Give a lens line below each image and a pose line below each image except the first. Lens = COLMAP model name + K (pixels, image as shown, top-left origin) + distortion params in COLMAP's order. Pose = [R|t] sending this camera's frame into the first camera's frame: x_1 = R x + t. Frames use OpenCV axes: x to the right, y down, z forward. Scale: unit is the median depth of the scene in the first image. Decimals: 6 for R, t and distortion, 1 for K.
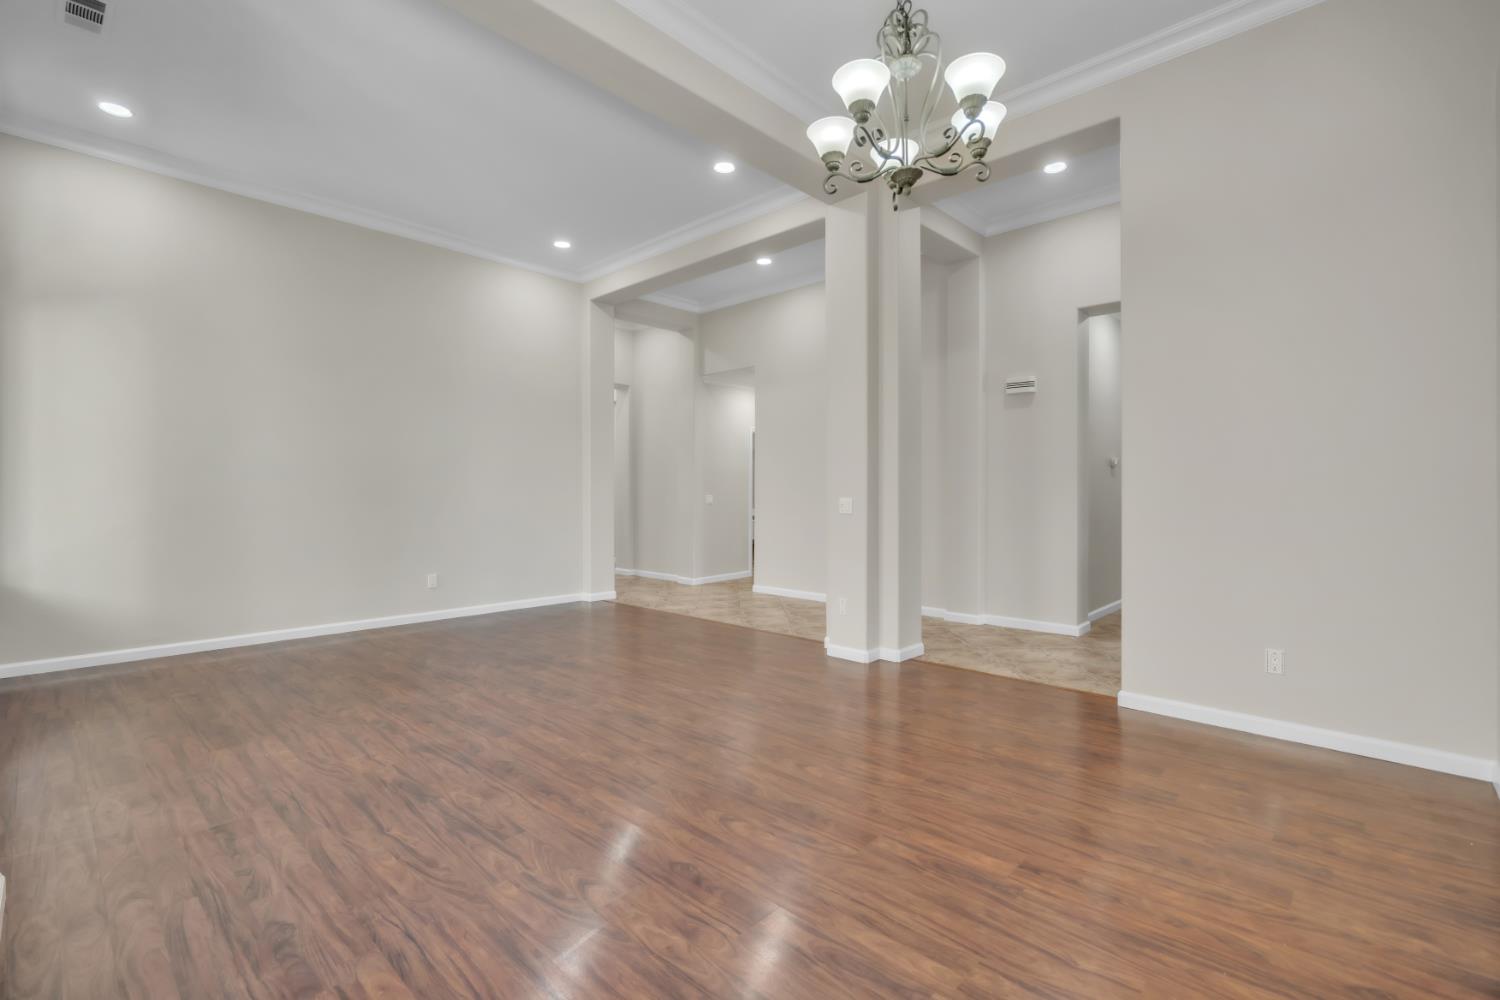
lens RADIAL K [[674.1, 0, 743.5], [0, 674.1, 495.5], [0, 0, 1]] dist [-0.002819, 0.000287]
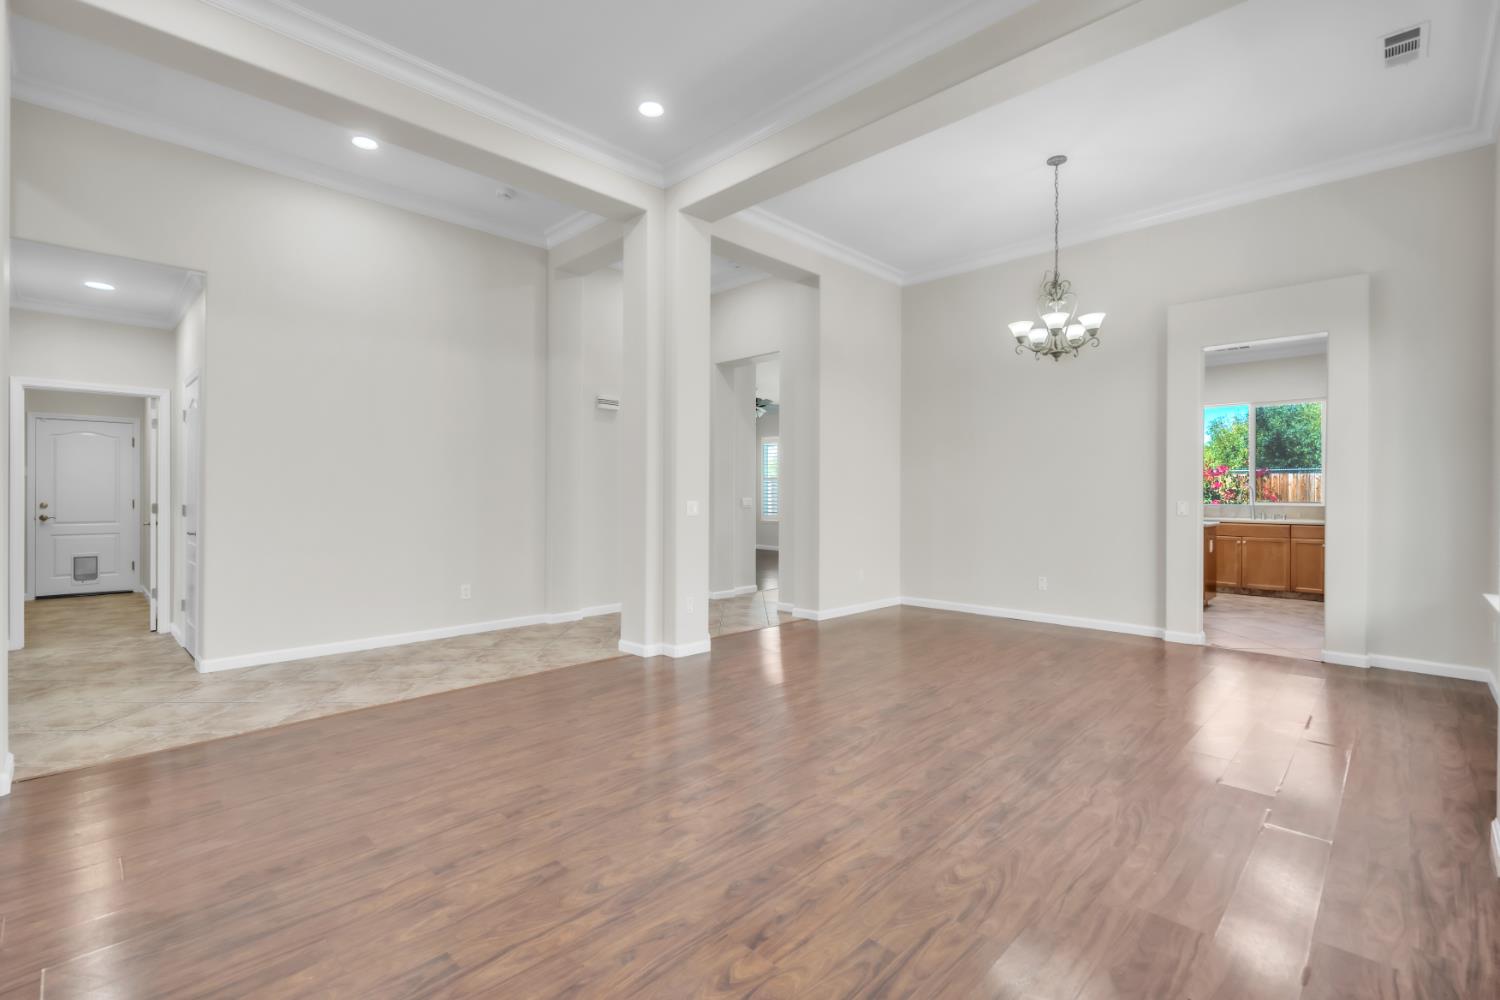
lens RADIAL K [[674.1, 0, 743.5], [0, 674.1, 495.5], [0, 0, 1]] dist [-0.002819, 0.000287]
pose [[0.011059, -0.004958, 0.999927, -1.290306], [-0.001592, 0.999986, 0.004976, -0.015400], [-0.999938, -0.001647, 0.011051, 1.293451]]
